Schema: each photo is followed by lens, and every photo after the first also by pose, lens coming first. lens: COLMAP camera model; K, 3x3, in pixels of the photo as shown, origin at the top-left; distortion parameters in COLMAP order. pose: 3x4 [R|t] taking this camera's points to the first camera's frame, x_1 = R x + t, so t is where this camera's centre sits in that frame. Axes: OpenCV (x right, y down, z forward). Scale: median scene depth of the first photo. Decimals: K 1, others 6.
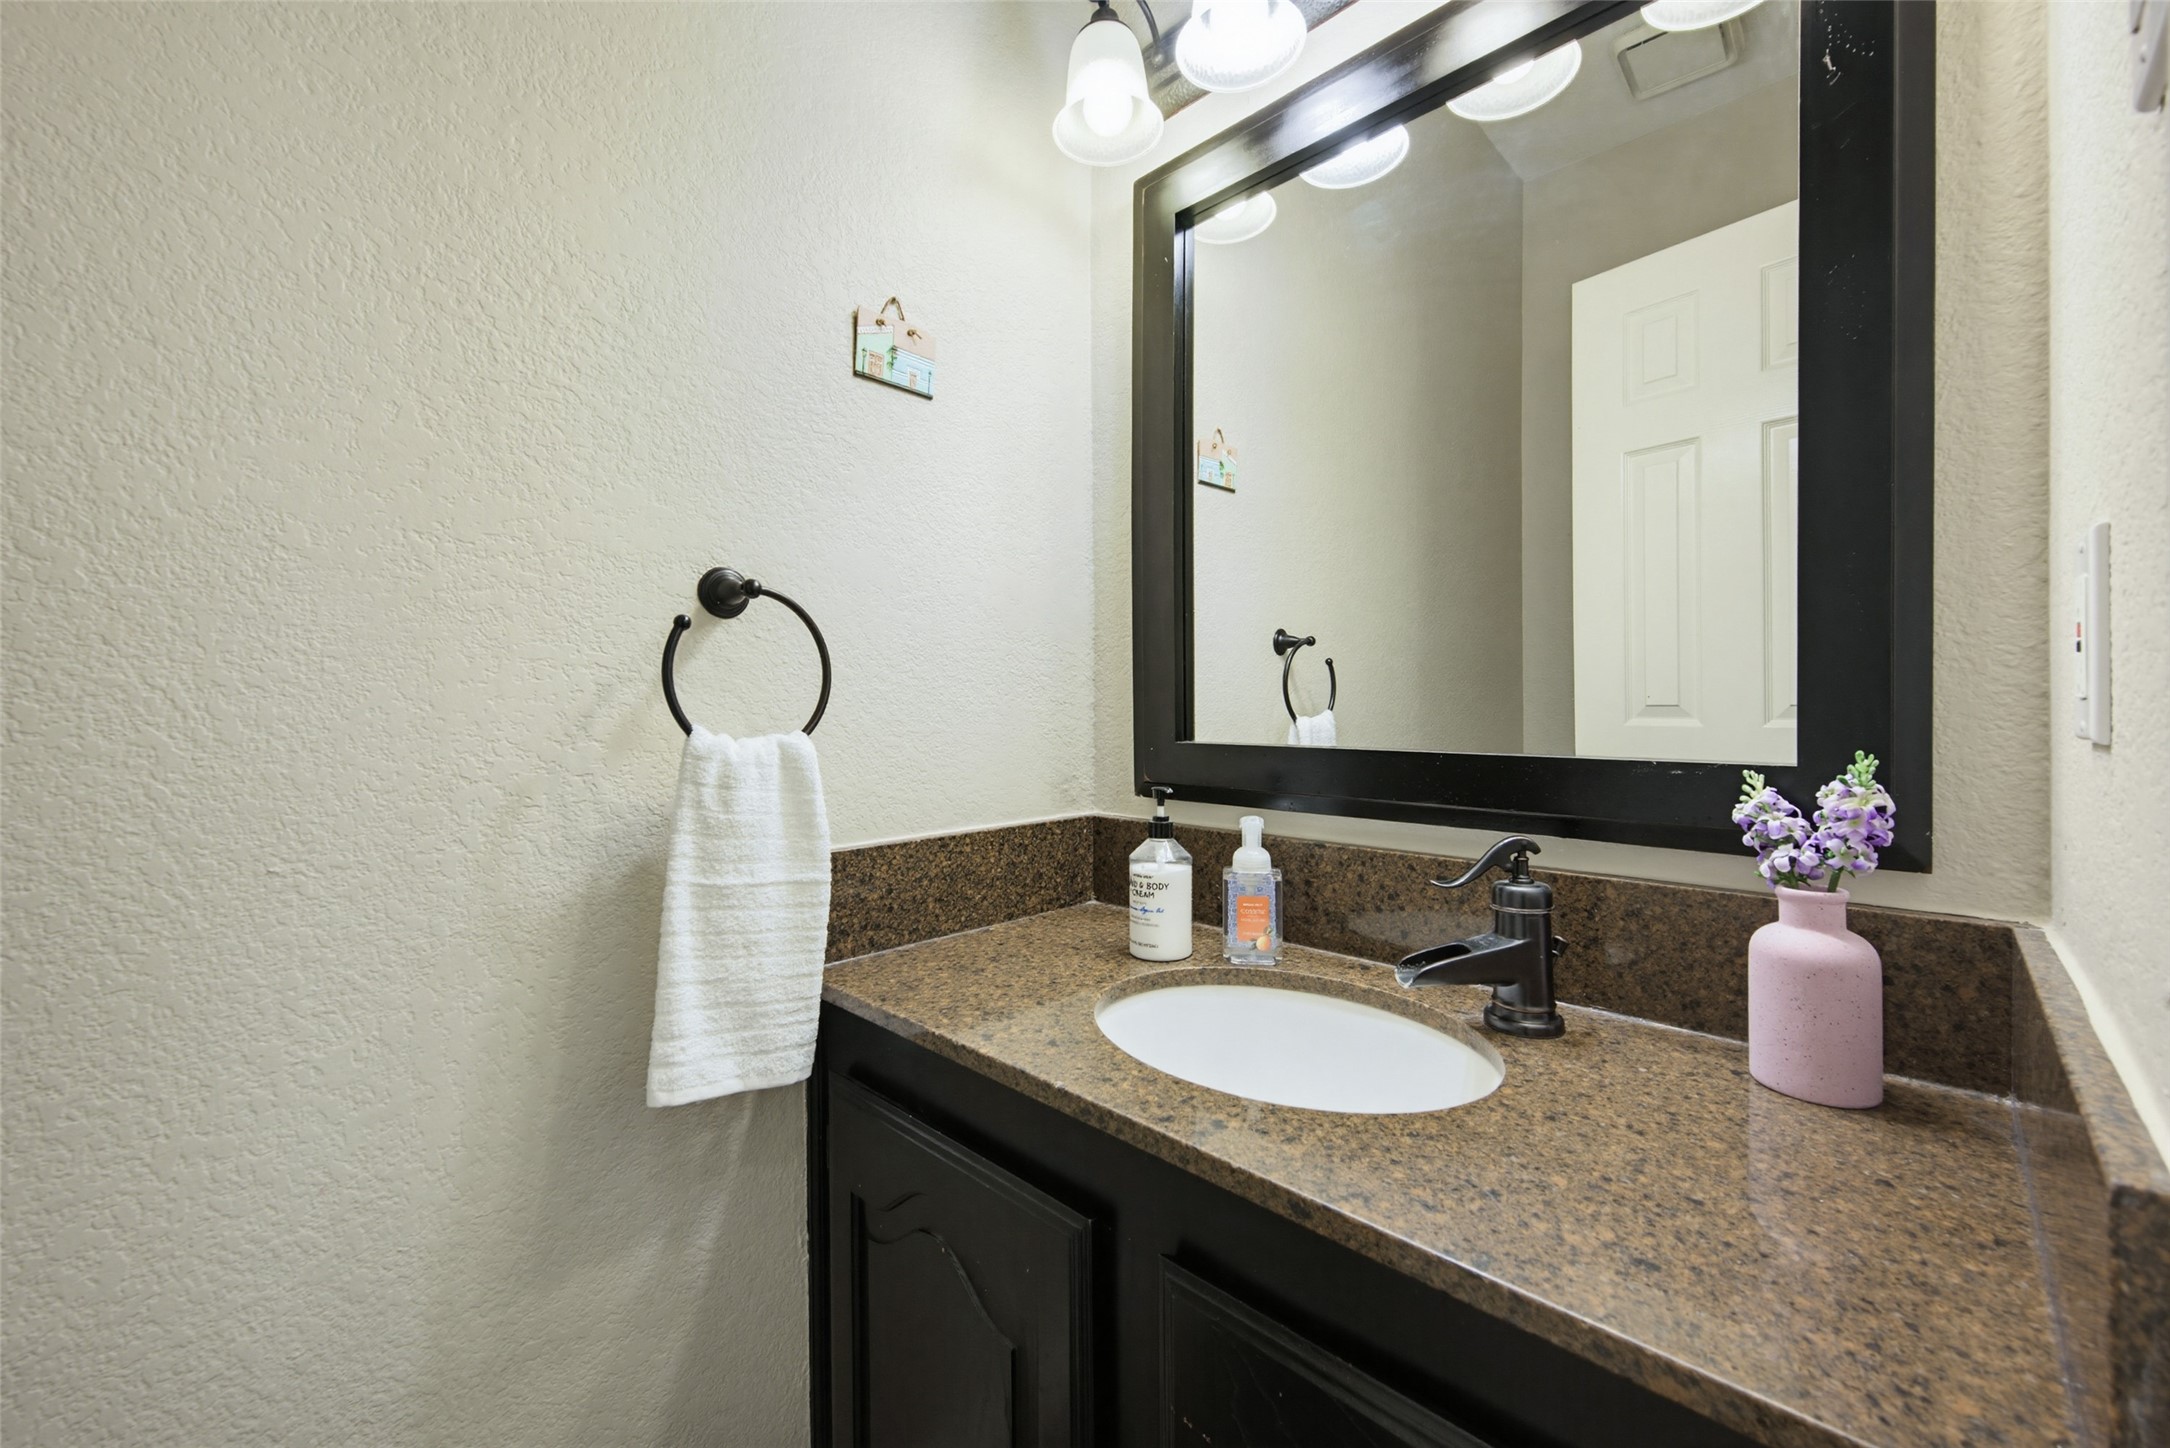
lens RADIAL K [[857.6, 0, 1083.0], [0, 857.6, 711.0], [0, 0, 1]] dist [-0.001977, -0.000240]
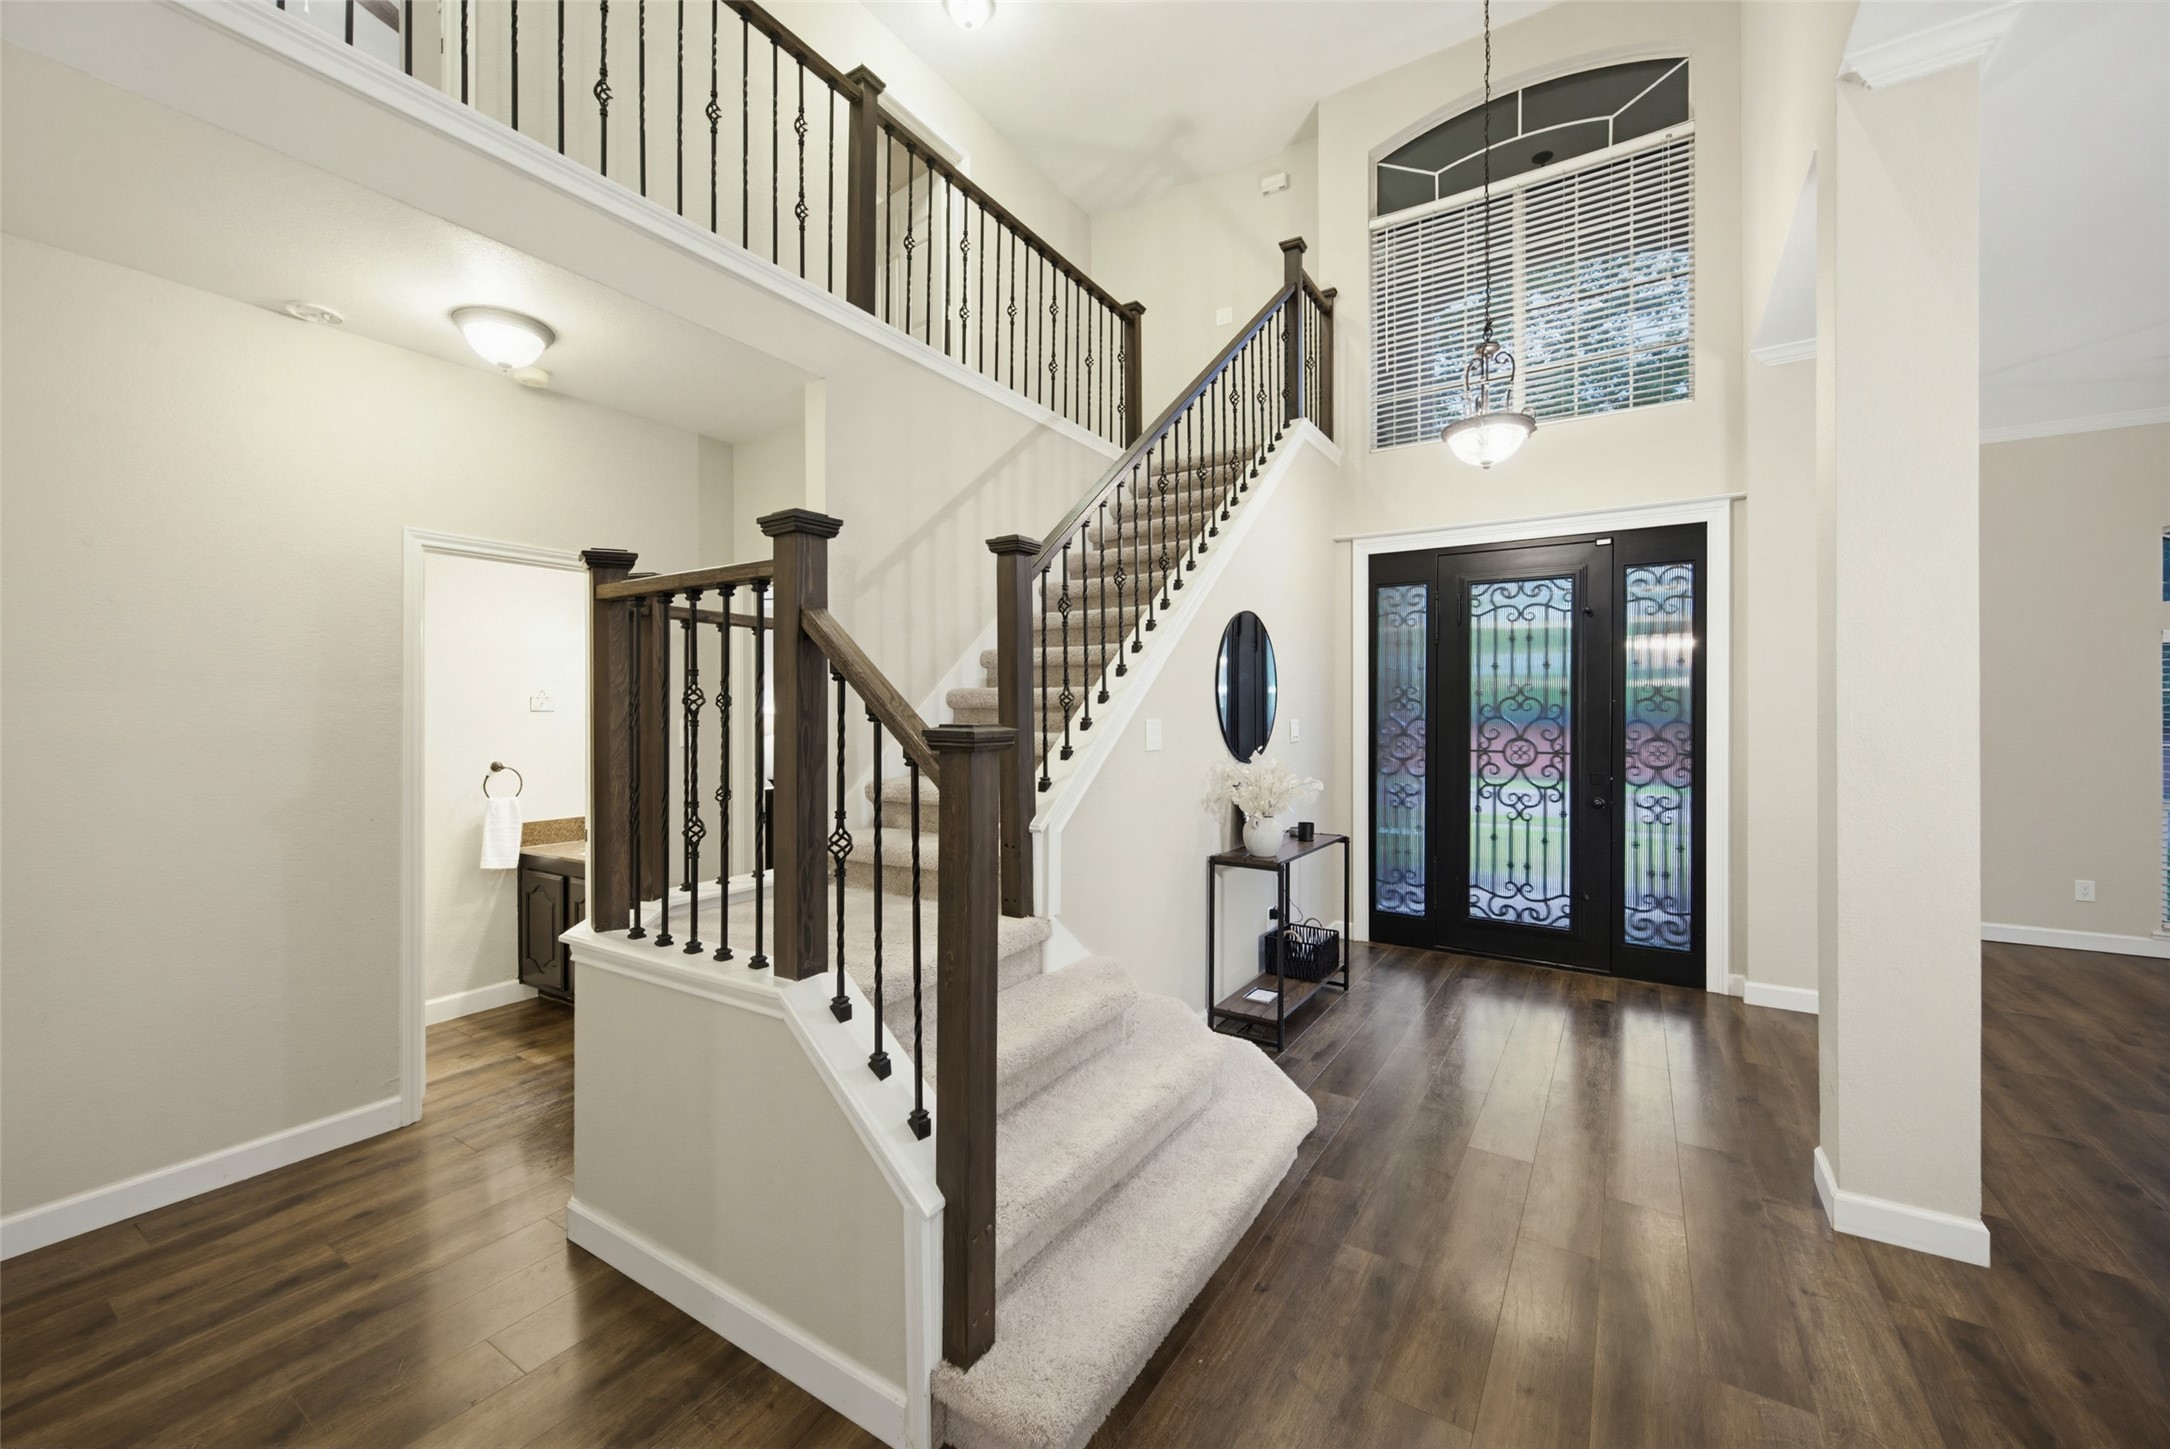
lens RADIAL K [[857.6, 0, 1086.2], [0, 857.6, 717.6], [0, 0, 1]] dist [-0.001977, -0.000240]
pose [[0.978078, 0.001406, 0.208235, 1.824116], [0.000043, 0.999976, -0.006958, -0.391668], [-0.208239, 0.006814, 0.978054, -4.414514]]
